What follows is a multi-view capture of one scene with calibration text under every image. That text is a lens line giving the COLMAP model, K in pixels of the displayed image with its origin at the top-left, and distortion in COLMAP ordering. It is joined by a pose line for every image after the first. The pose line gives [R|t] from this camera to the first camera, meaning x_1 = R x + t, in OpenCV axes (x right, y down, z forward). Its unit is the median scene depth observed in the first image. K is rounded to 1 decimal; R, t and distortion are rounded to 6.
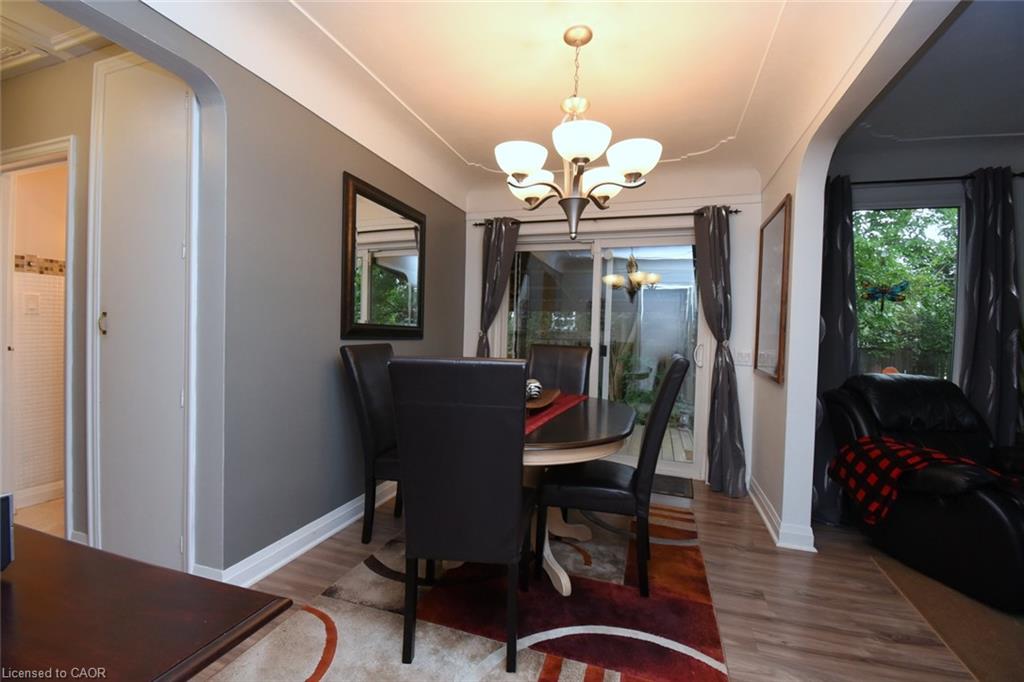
lens RADIAL K [[444.6, 0, 510.5], [0, 444.6, 343.0], [0, 0, 1]] dist [0.000437, -0.016908]
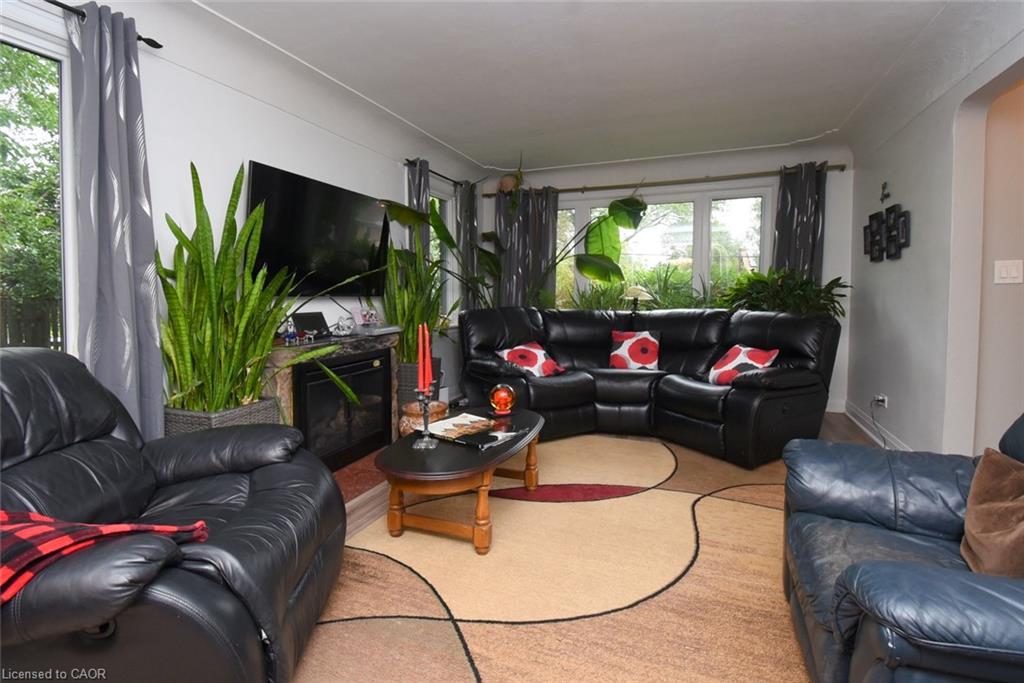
lens RADIAL K [[495.7, 0, 511.8], [0, 495.7, 314.1], [0, 0, 1]] dist [0.018526, -0.026498]
pose [[0.041276, -0.073199, 0.996463, 0.382810], [0.022516, 0.997128, 0.072315, 0.006602], [-0.998894, 0.019451, 0.042805, 0.378454]]
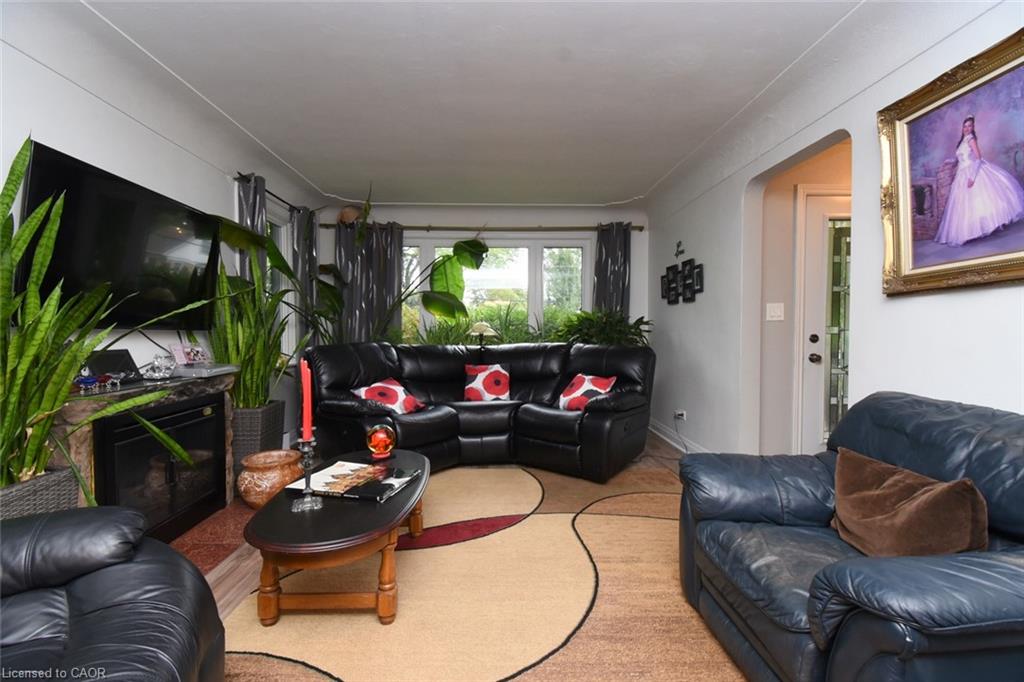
lens RADIAL K [[457.7, 0, 512.0], [0, 457.7, 341.0], [0, 0, 1]] dist [0.019151, -0.026069]
pose [[-0.350253, -0.049262, 0.935359, 0.499852], [0.007121, 0.998447, 0.055251, 0.019762], [-0.936628, 0.026012, -0.349358, 0.509268]]
